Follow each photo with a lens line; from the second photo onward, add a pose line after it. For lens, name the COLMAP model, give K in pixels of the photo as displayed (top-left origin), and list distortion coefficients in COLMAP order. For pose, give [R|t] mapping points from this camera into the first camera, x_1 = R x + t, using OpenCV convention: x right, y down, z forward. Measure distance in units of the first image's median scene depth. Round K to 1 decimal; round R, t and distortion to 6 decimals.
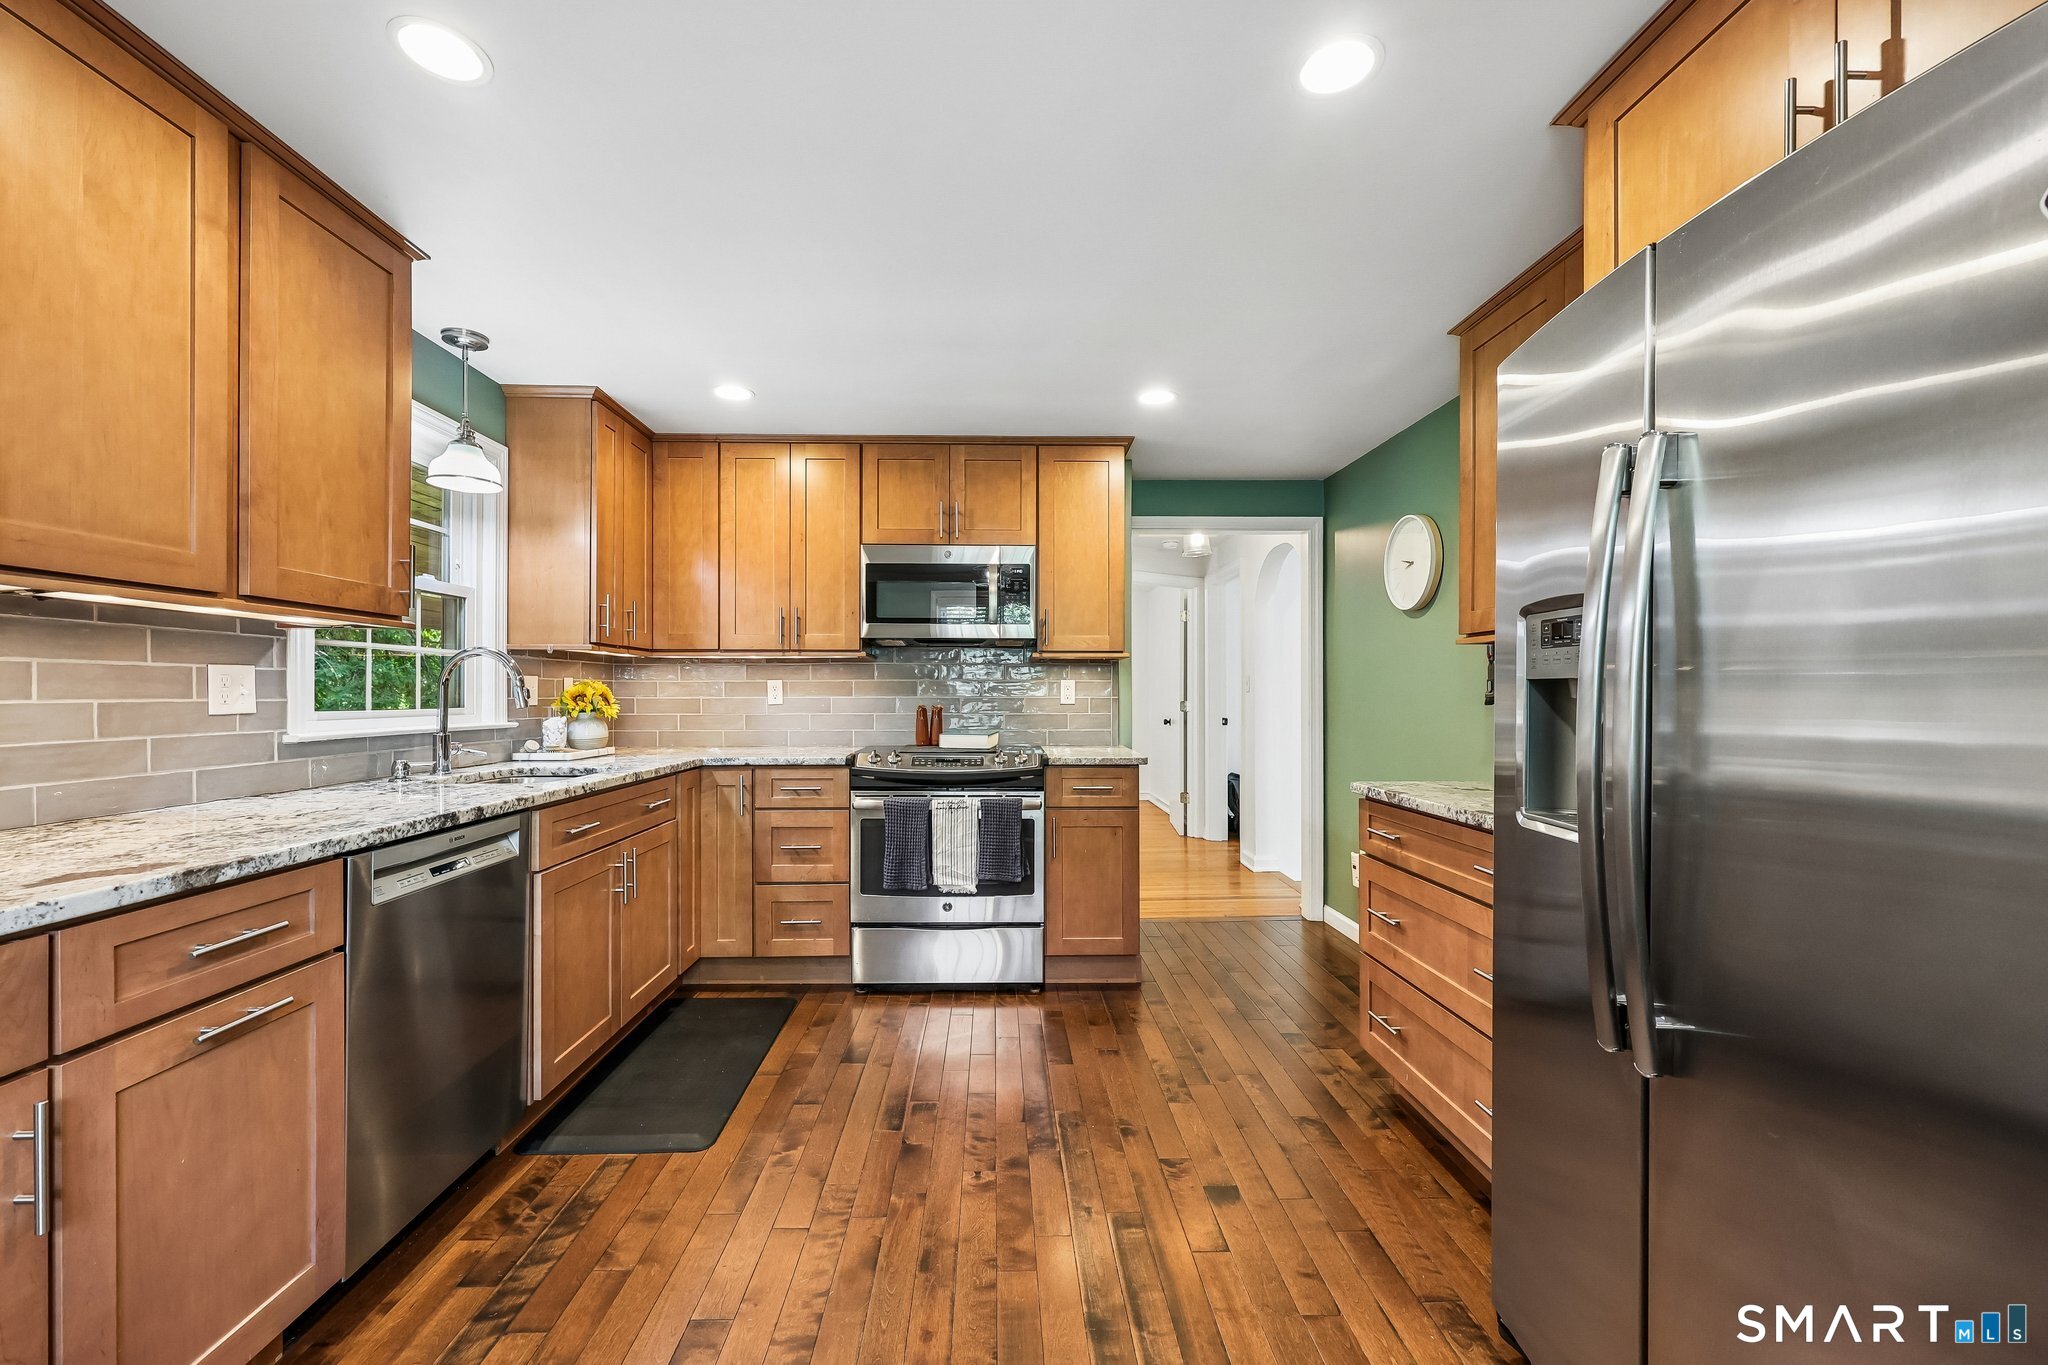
lens RADIAL K [[831.3, 0, 1016.5], [0, 831.3, 691.4], [0, 0, 1]] dist [-0.000725, 0.000506]
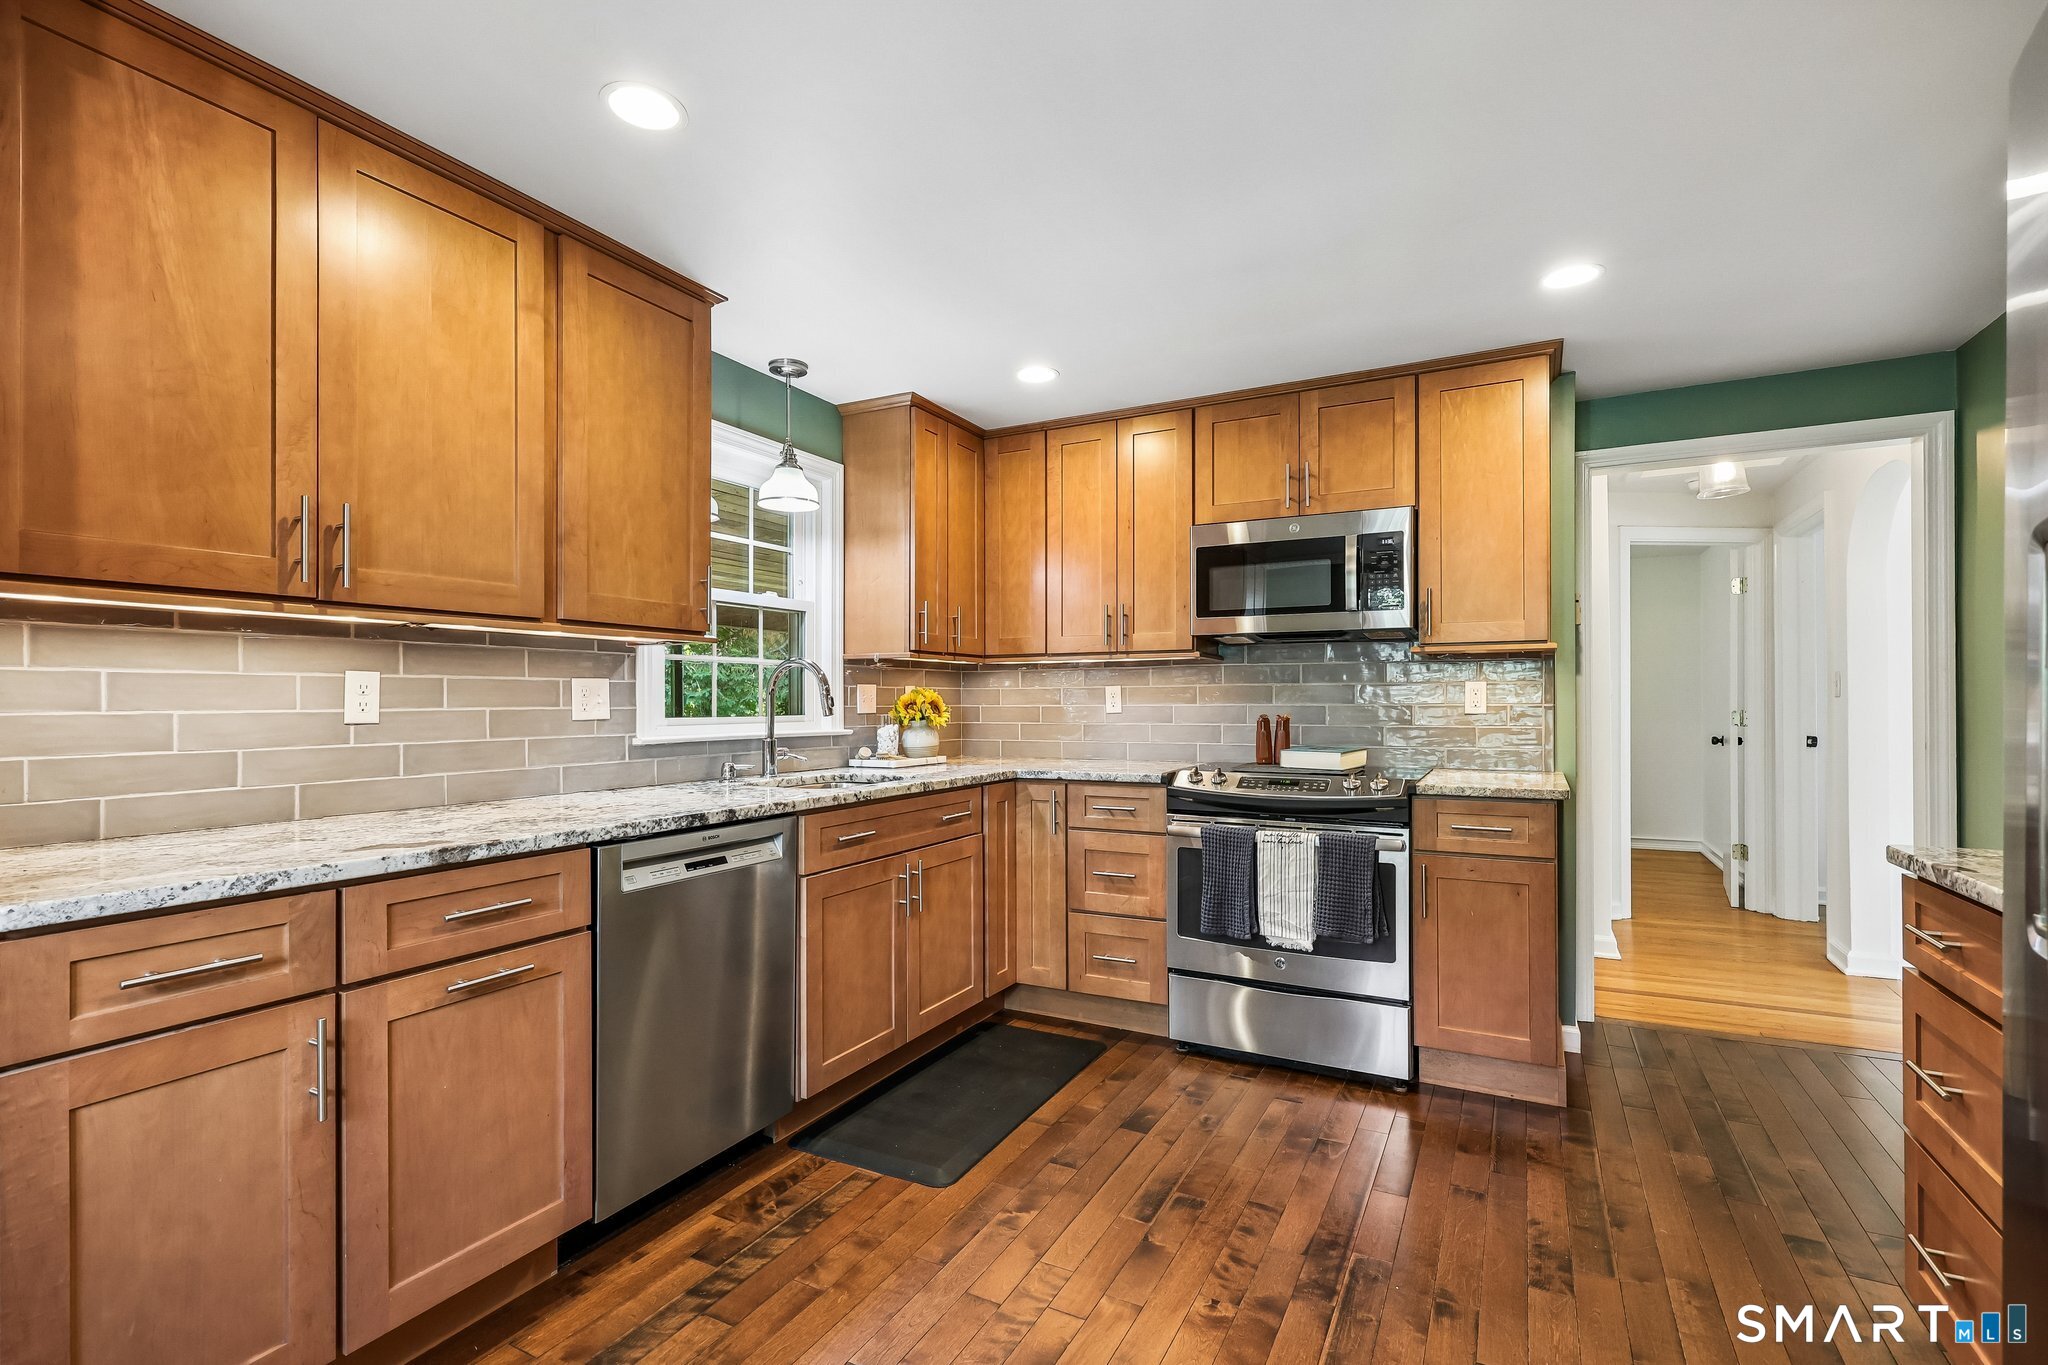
lens RADIAL K [[944.1, 0, 1024.6], [0, 944.1, 698.5], [0, 0, 1]] dist [0.000276, 0.000679]
pose [[0.871882, -0.003918, -0.489700, 0.218775], [0.004153, 0.999991, -0.000607, 0.000458], [0.489698, -0.001504, 0.871891, 0.111211]]
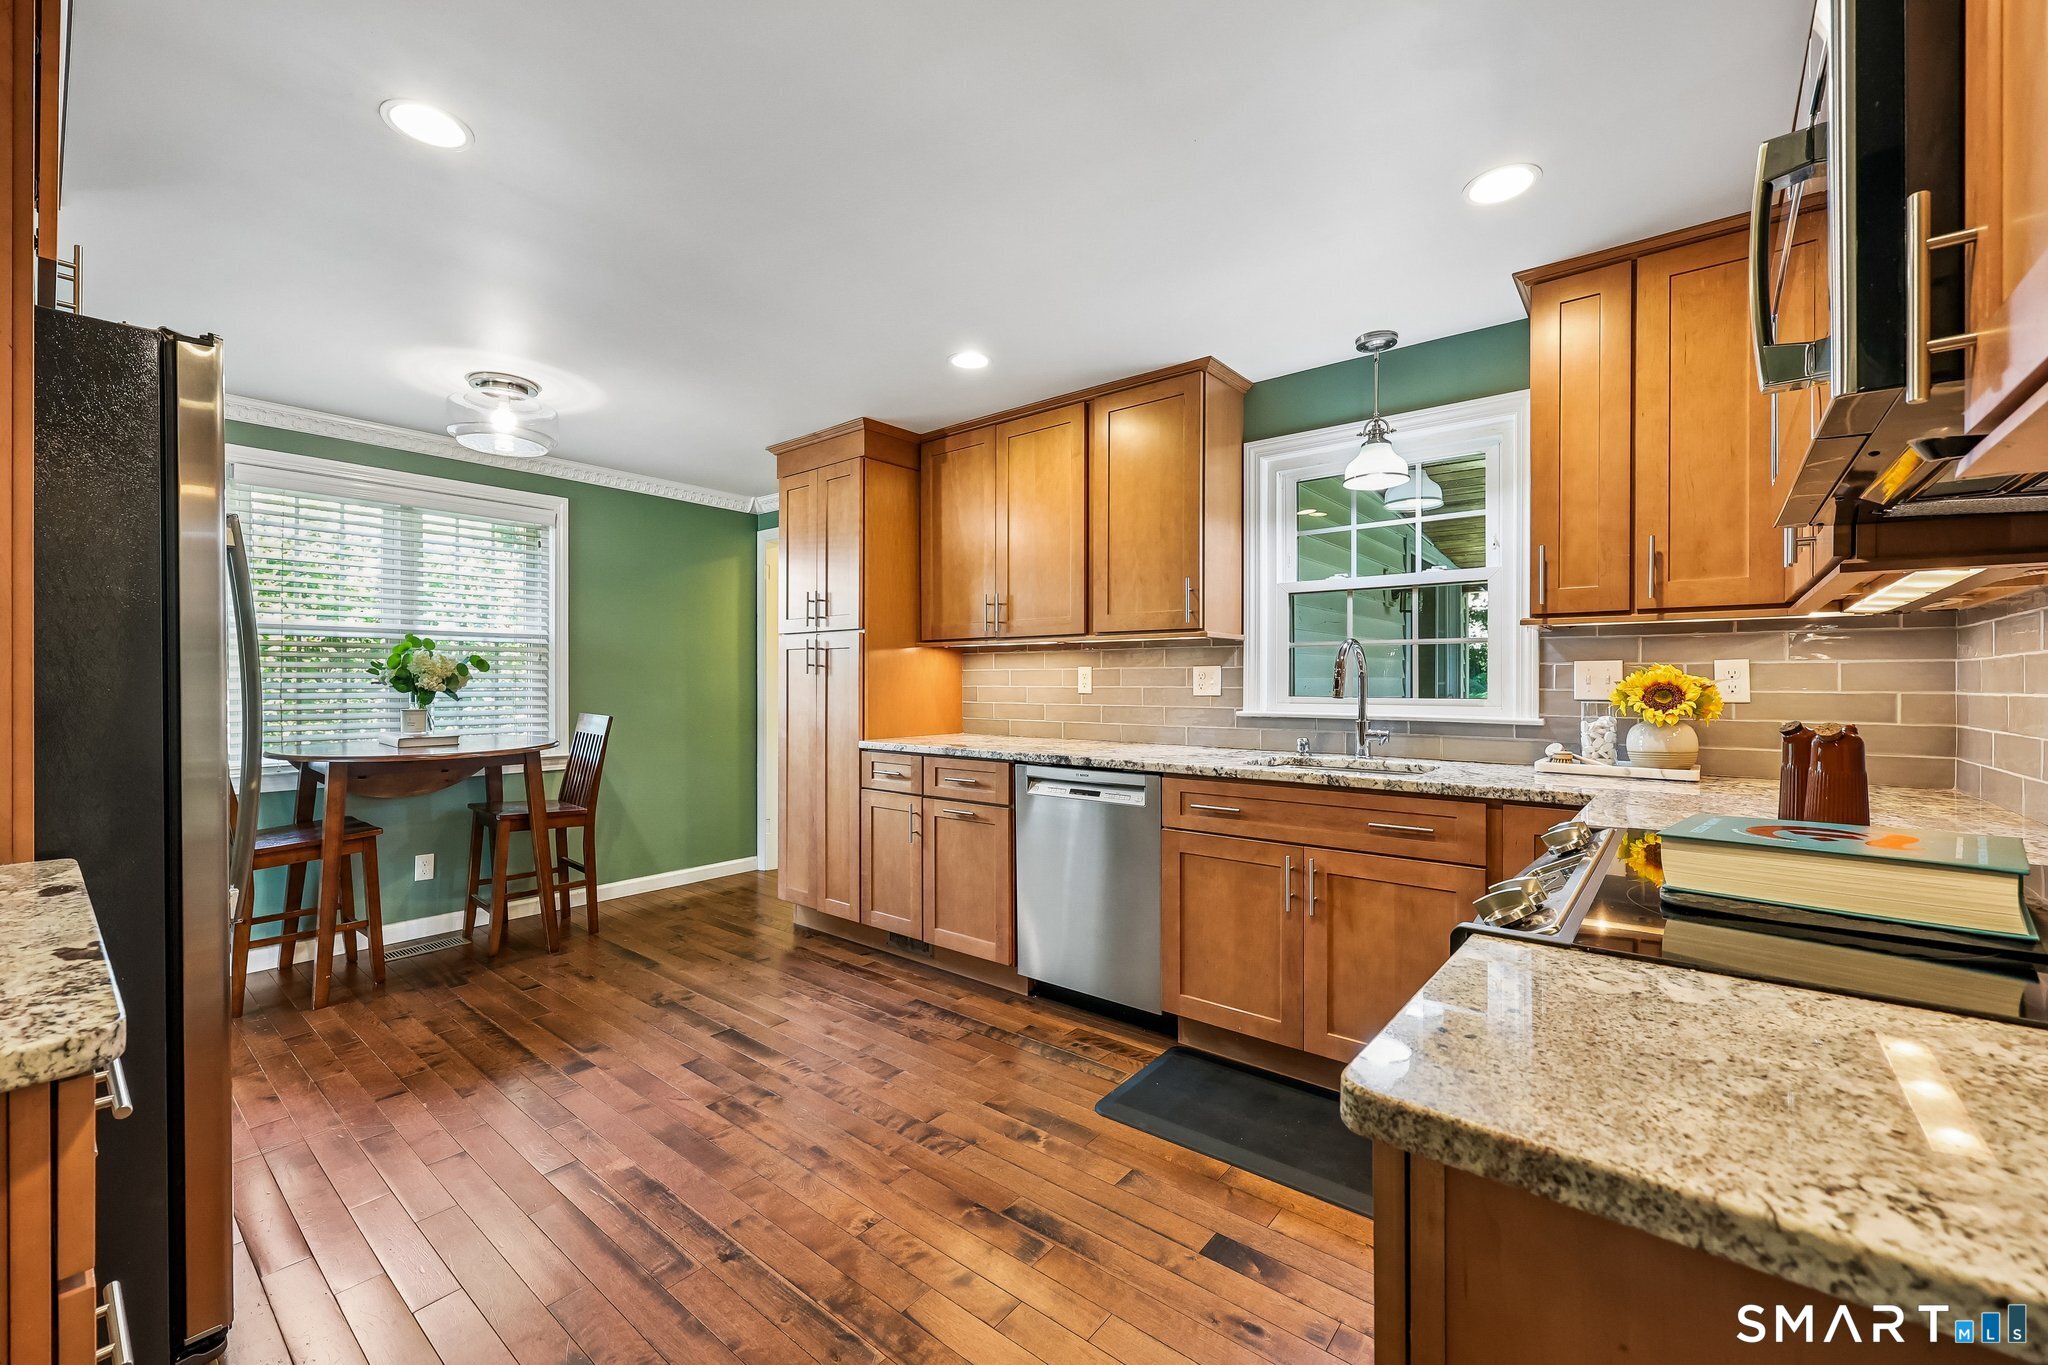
lens RADIAL K [[831.3, 0, 1027.4], [0, 831.3, 682.3], [0, 0, 1]] dist [-0.000725, 0.000506]
pose [[-0.654473, -0.000038, -0.756086, 0.468201], [0.001676, 0.999997, -0.001501, 0.002462], [0.756084, -0.002249, -0.654471, 1.560169]]
